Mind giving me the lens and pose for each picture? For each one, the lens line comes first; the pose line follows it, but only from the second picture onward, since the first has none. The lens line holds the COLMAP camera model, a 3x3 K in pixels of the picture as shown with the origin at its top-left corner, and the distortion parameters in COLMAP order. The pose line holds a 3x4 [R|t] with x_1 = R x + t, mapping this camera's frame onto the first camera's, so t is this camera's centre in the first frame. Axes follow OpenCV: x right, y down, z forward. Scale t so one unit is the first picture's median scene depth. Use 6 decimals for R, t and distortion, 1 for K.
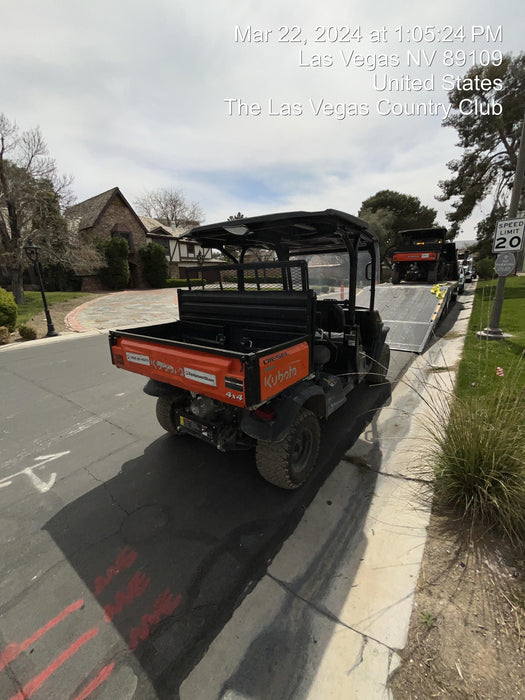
lens RADIAL K [[282.8, 0, 263.1], [0, 282.8, 346.2], [0, 0, 1]] dist [-0.001275, -0.000307]
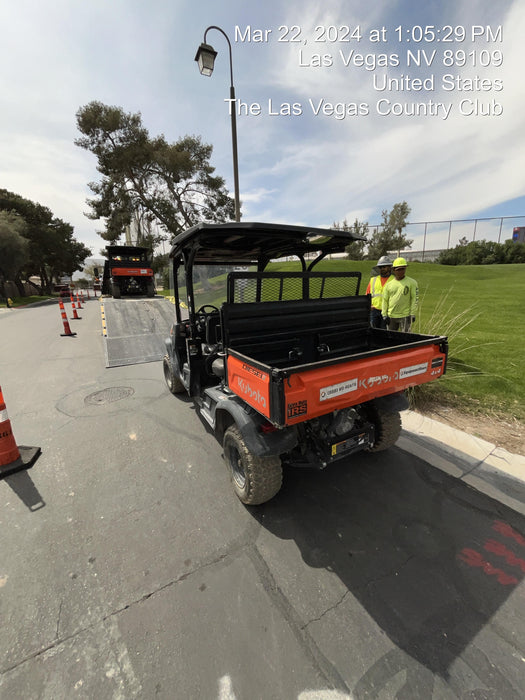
lens RADIAL K [[282.8, 0, 263.1], [0, 282.8, 346.2], [0, 0, 1]] dist [-0.001275, -0.000307]
pose [[0.411122, -0.181957, 0.893236, -1.001542], [0.230278, 0.968826, 0.091367, -0.155711], [-0.882015, 0.168130, 0.440207, 0.701136]]
